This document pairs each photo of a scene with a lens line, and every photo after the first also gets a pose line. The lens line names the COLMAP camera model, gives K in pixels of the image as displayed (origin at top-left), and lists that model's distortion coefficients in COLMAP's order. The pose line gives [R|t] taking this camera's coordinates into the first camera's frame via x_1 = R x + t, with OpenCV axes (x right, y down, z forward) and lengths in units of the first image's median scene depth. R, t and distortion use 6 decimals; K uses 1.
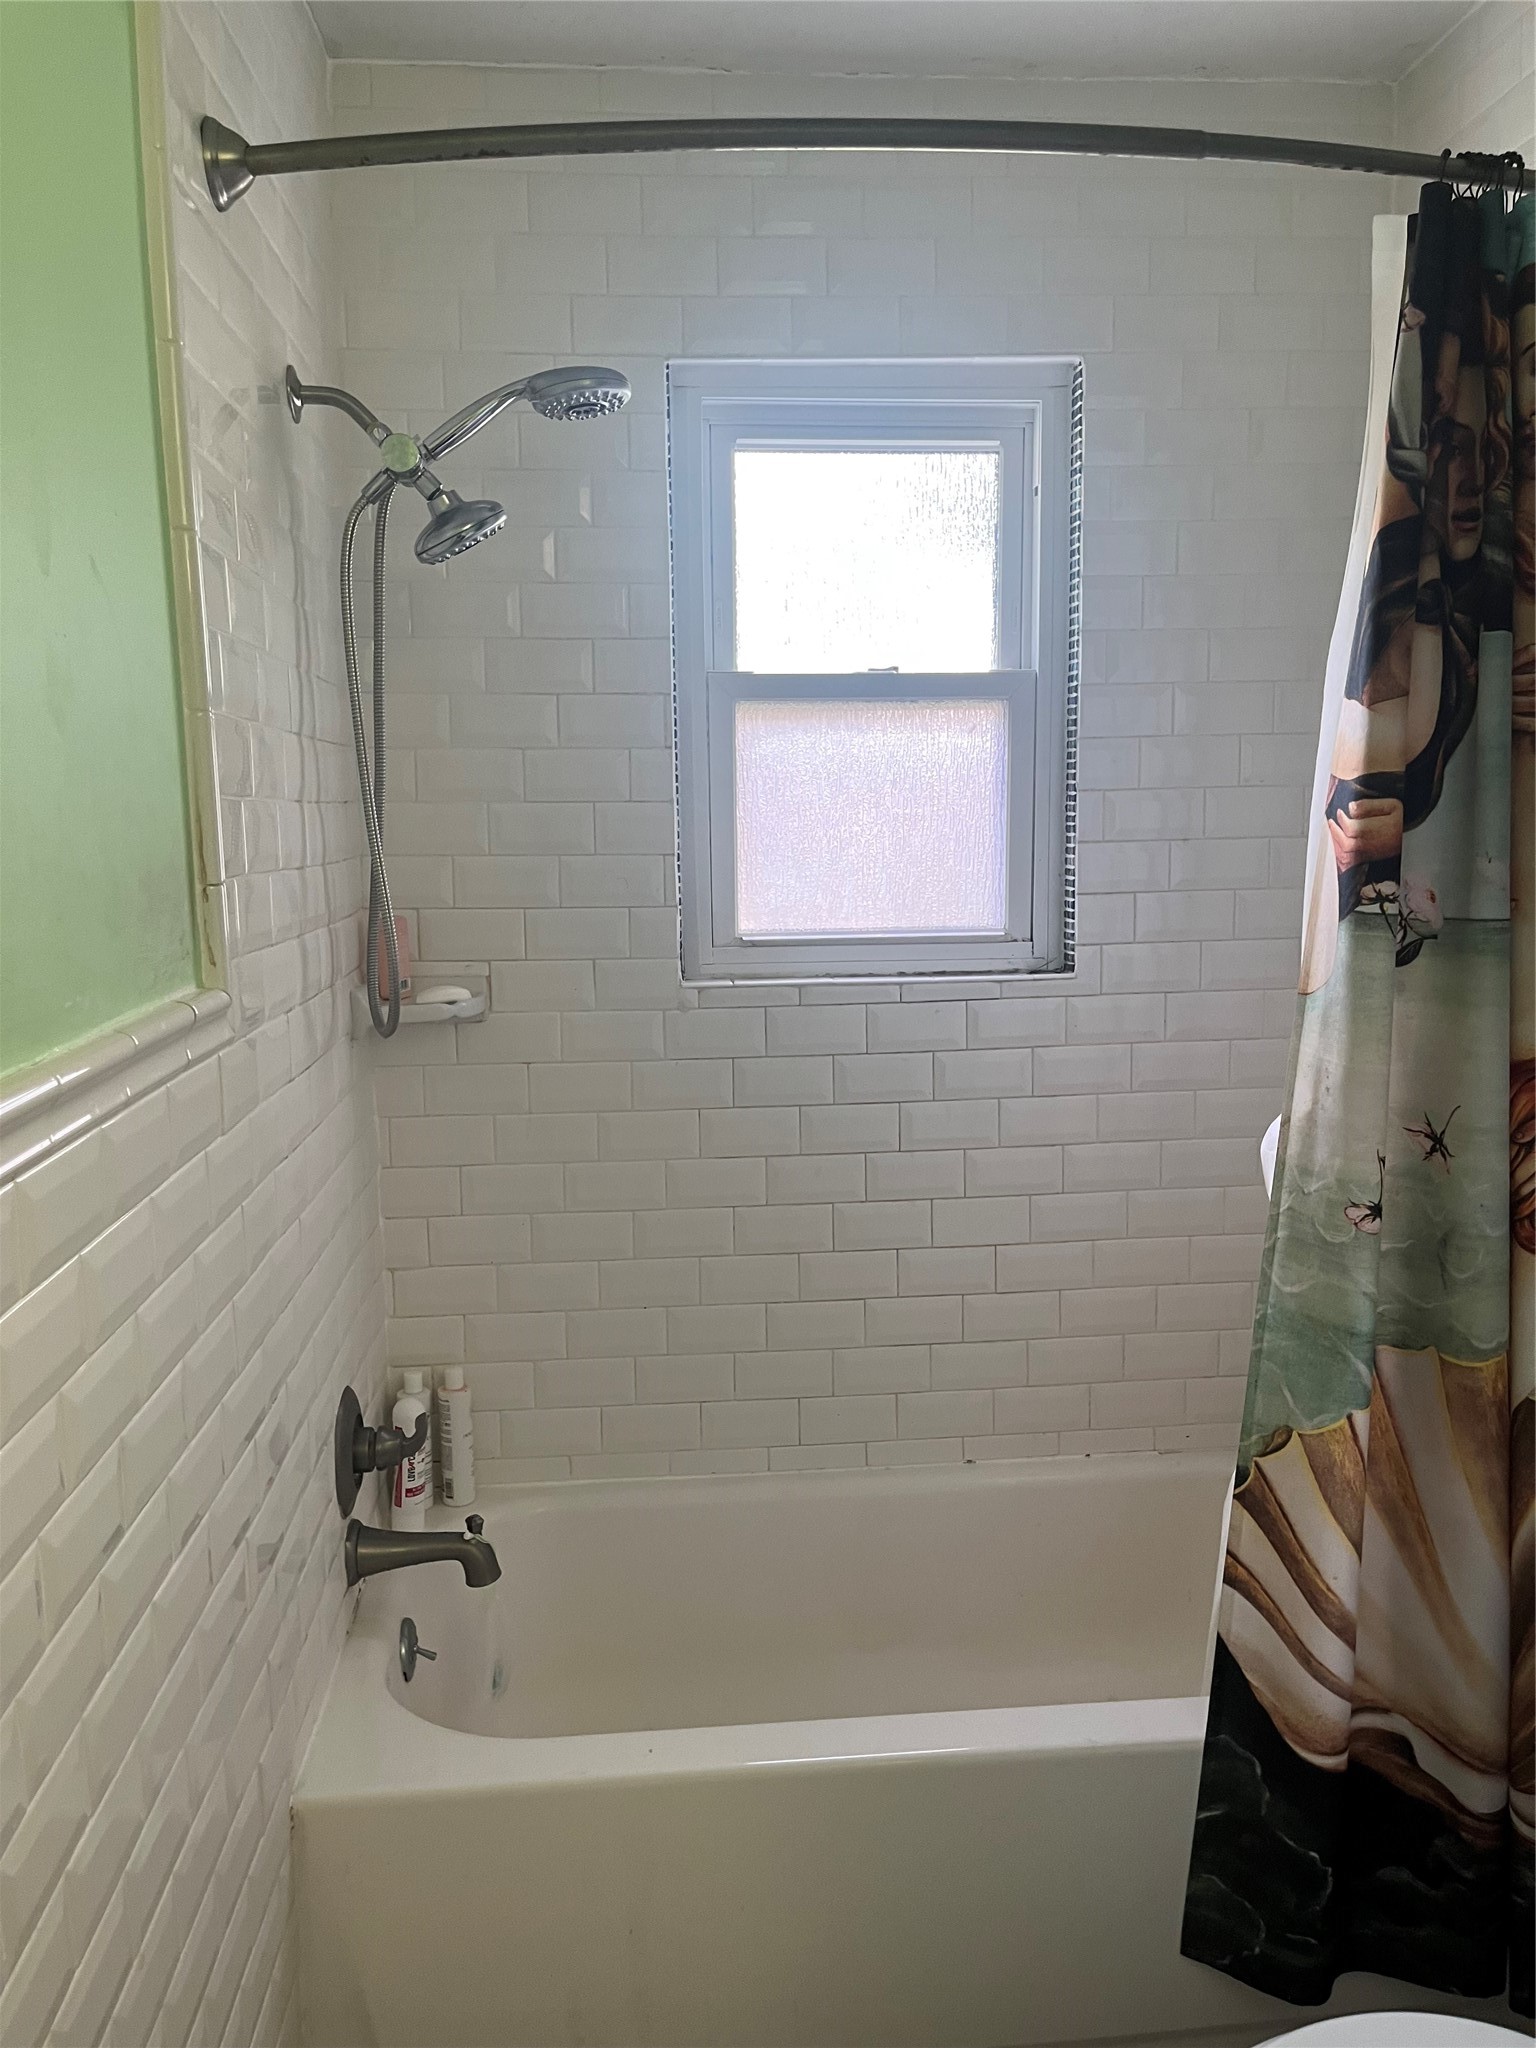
lens RADIAL K [[1552.8, 0, 768.0], [0, 1552.8, 1024.0], [0, 0, 1]] dist [0.084696, -0.111404]
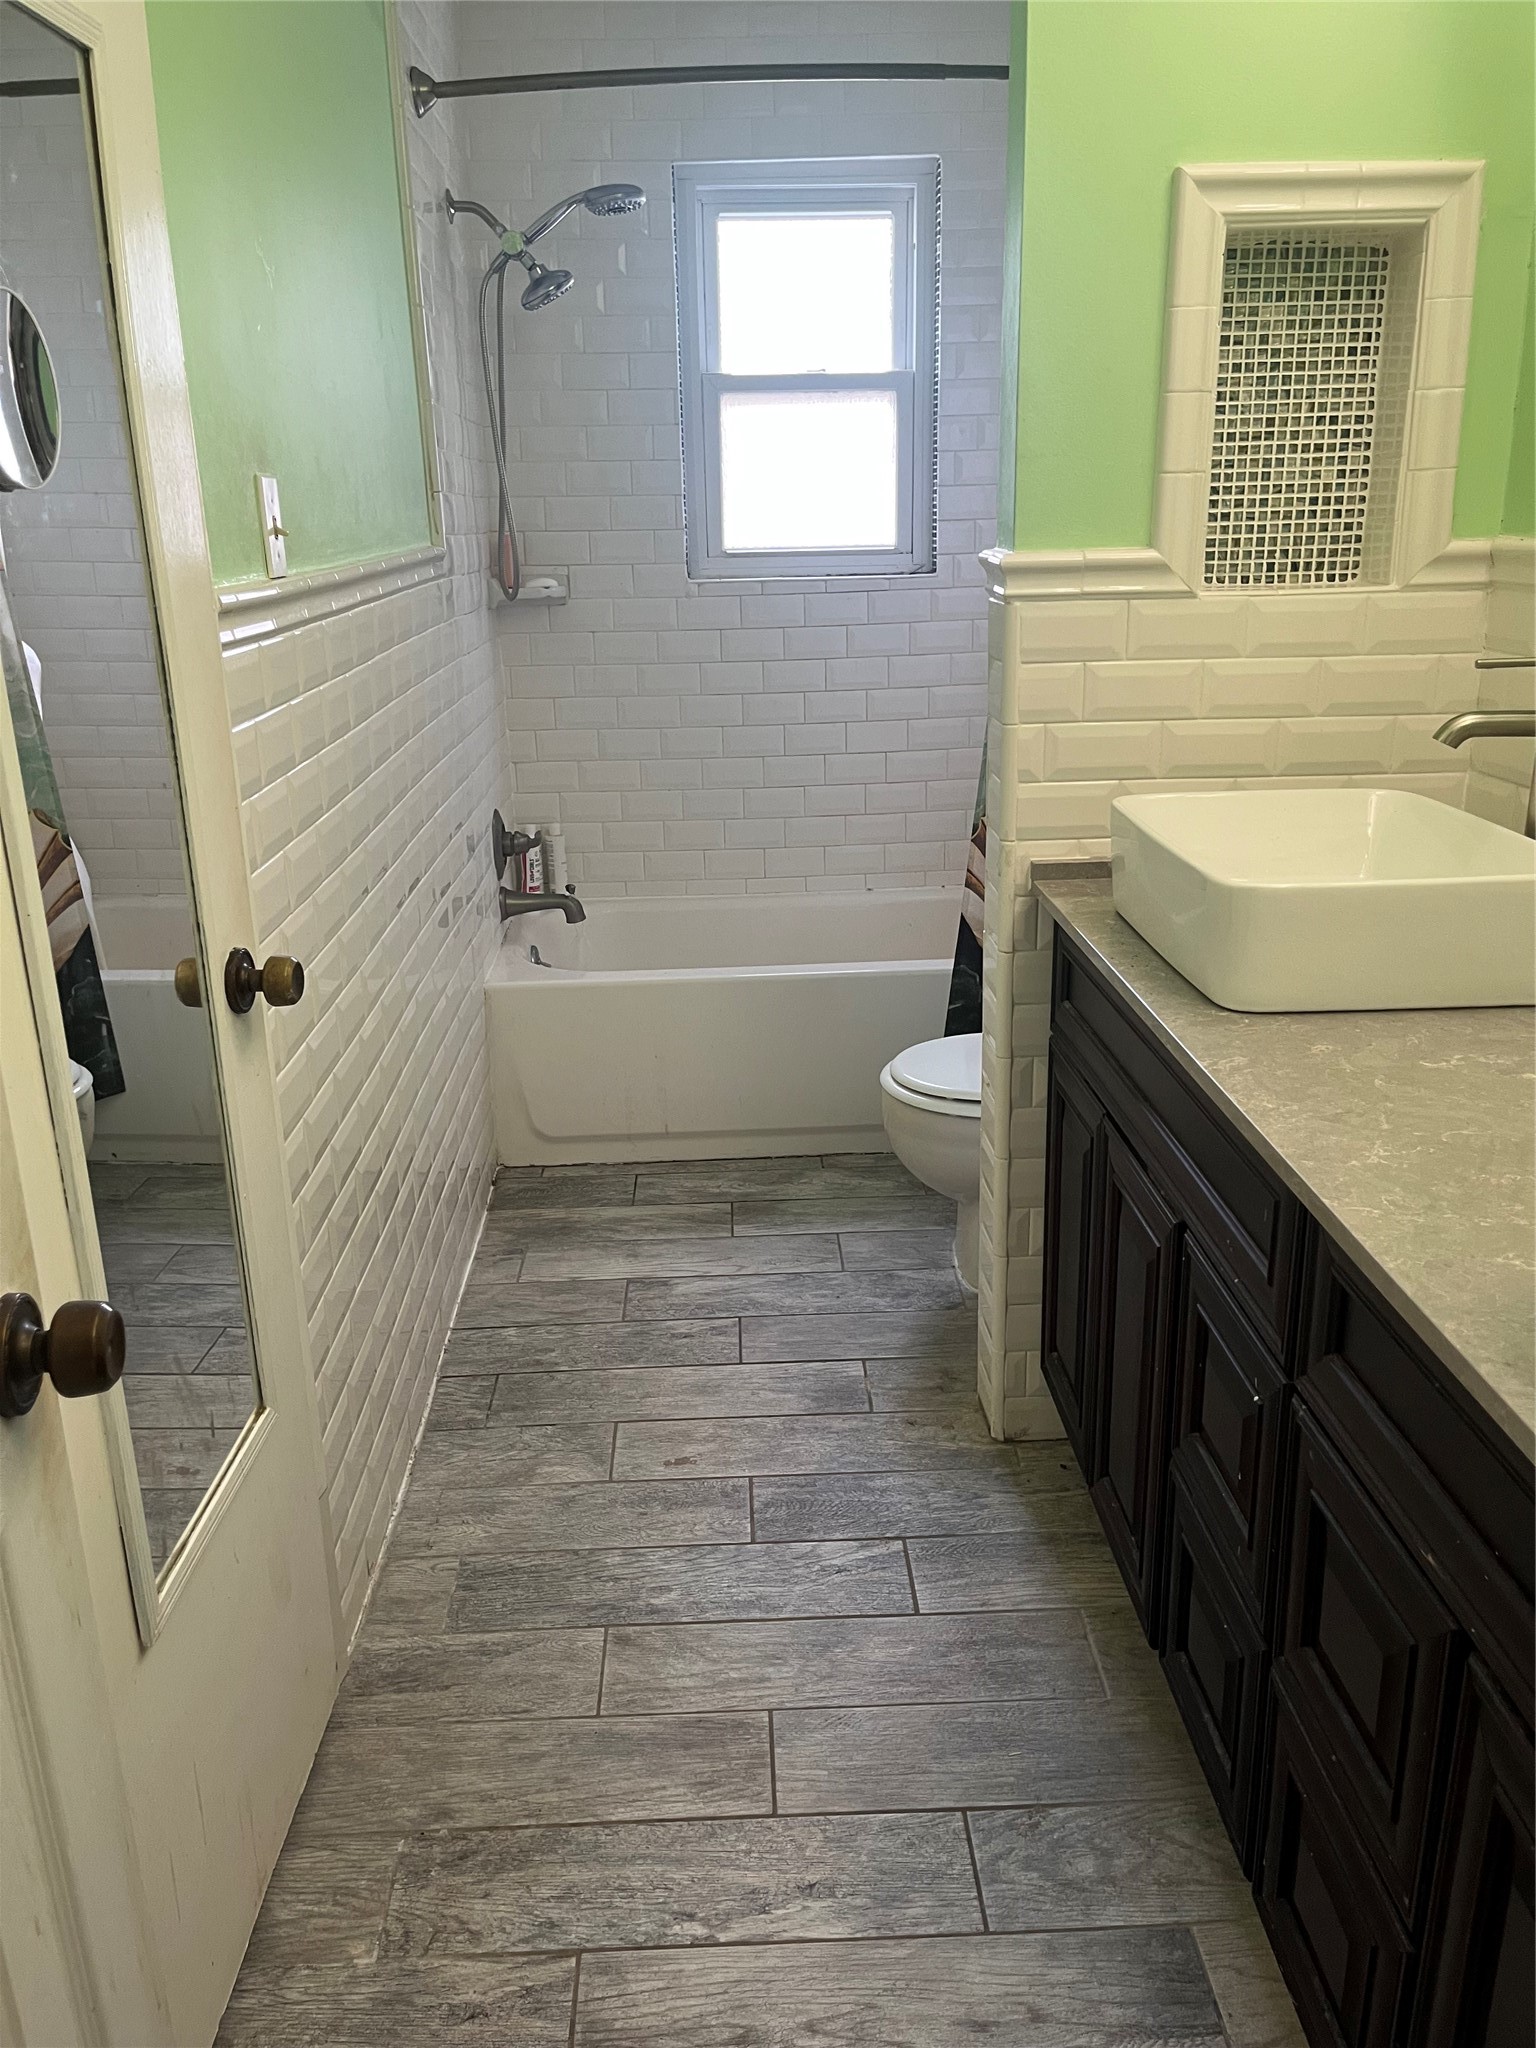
lens RADIAL K [[1555.9, 0, 768.0], [0, 1555.9, 1024.0], [0, 0, 1]] dist [0.032213, 0.002442]
pose [[0.999013, 0.007352, -0.043802, 0.114113], [0.000761, 0.983228, 0.182377, 0.147694], [0.044409, -0.182230, 0.982253, -0.744980]]
